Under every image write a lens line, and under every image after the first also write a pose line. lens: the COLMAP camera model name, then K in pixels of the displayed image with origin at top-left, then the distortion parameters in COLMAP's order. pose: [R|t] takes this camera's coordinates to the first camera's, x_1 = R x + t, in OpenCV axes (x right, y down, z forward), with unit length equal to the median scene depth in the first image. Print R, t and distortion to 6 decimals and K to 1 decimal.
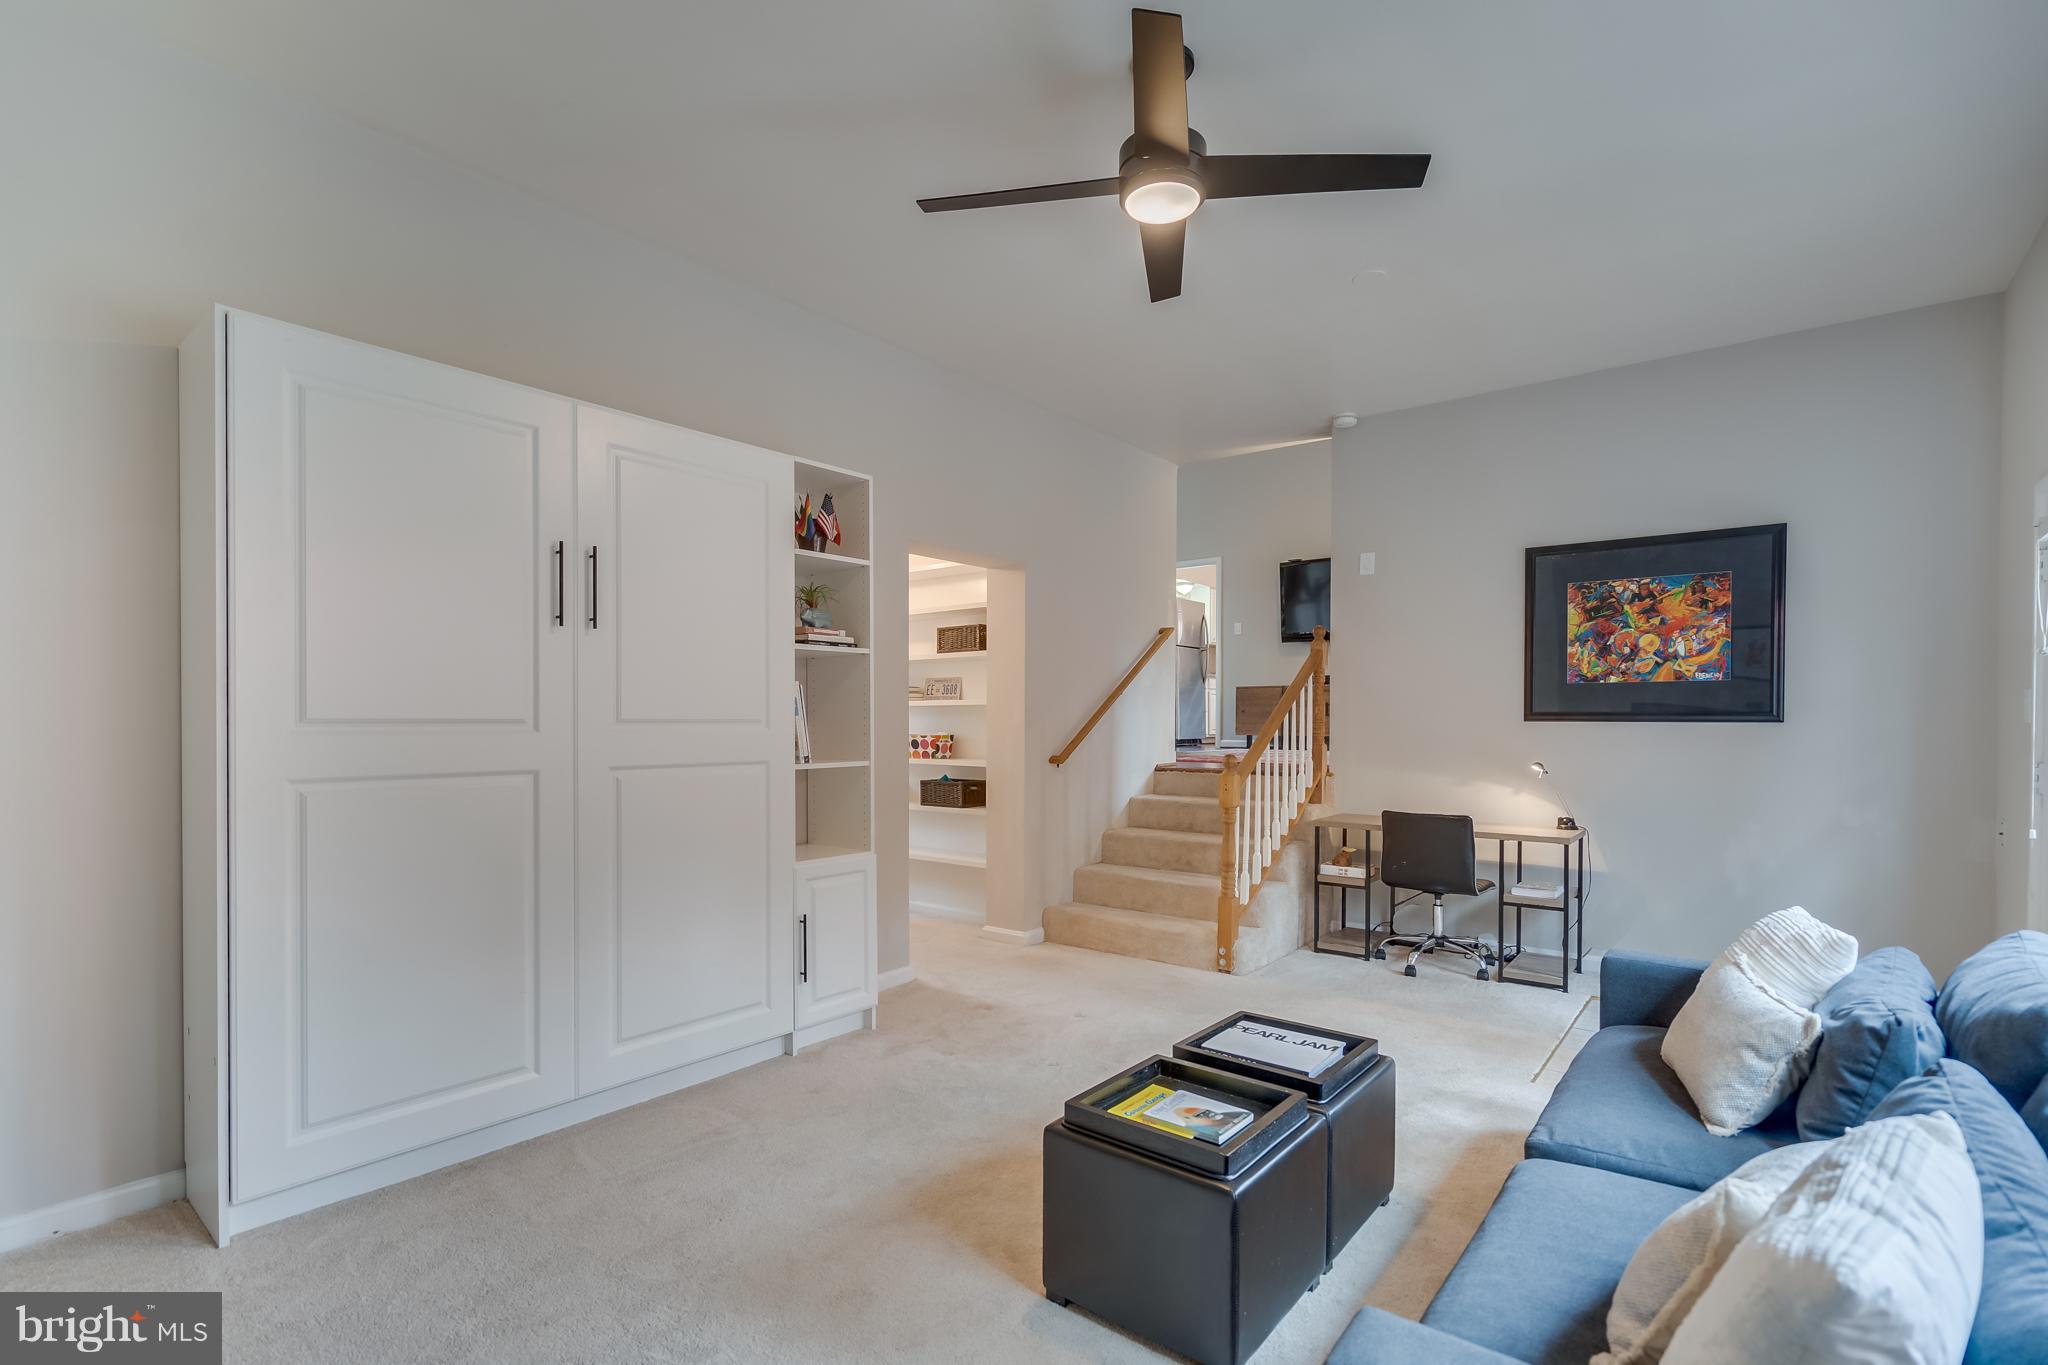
lens RADIAL K [[943.4, 0, 1021.3], [0, 943.4, 721.2], [0, 0, 1]] dist [-0.003895, -0.000521]
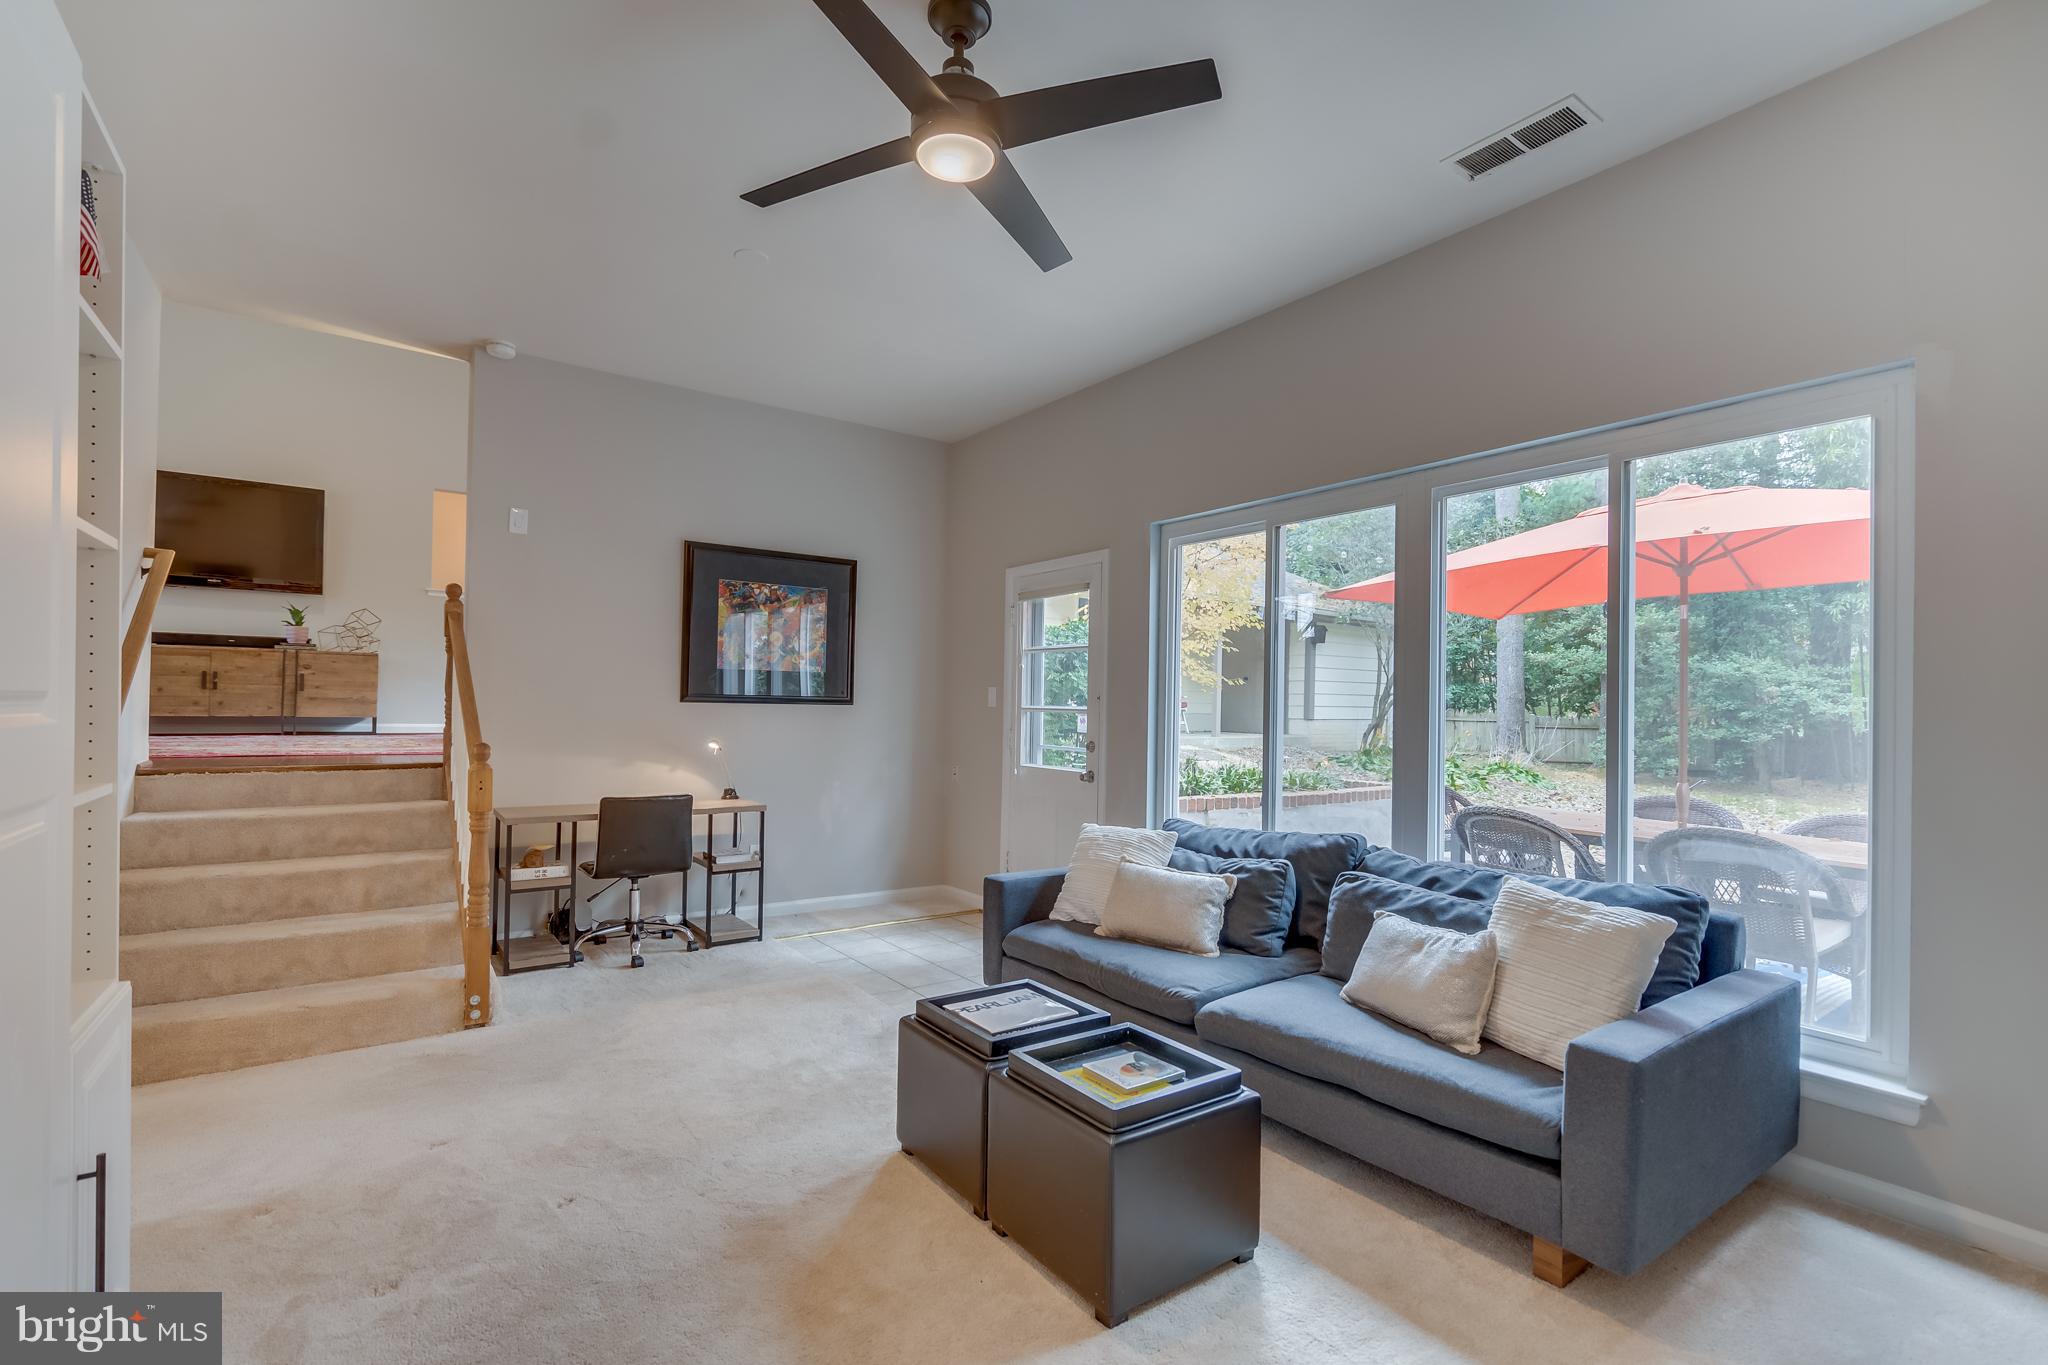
lens RADIAL K [[921.8, 0, 1020.8], [0, 921.8, 693.9], [0, 0, 1]] dist [-0.003454, -0.000092]
pose [[0.271562, 0.016150, 0.962285, -0.389581], [-0.013058, 0.999829, -0.013095, -0.000666], [-0.962332, -0.009009, 0.271727, 0.372140]]
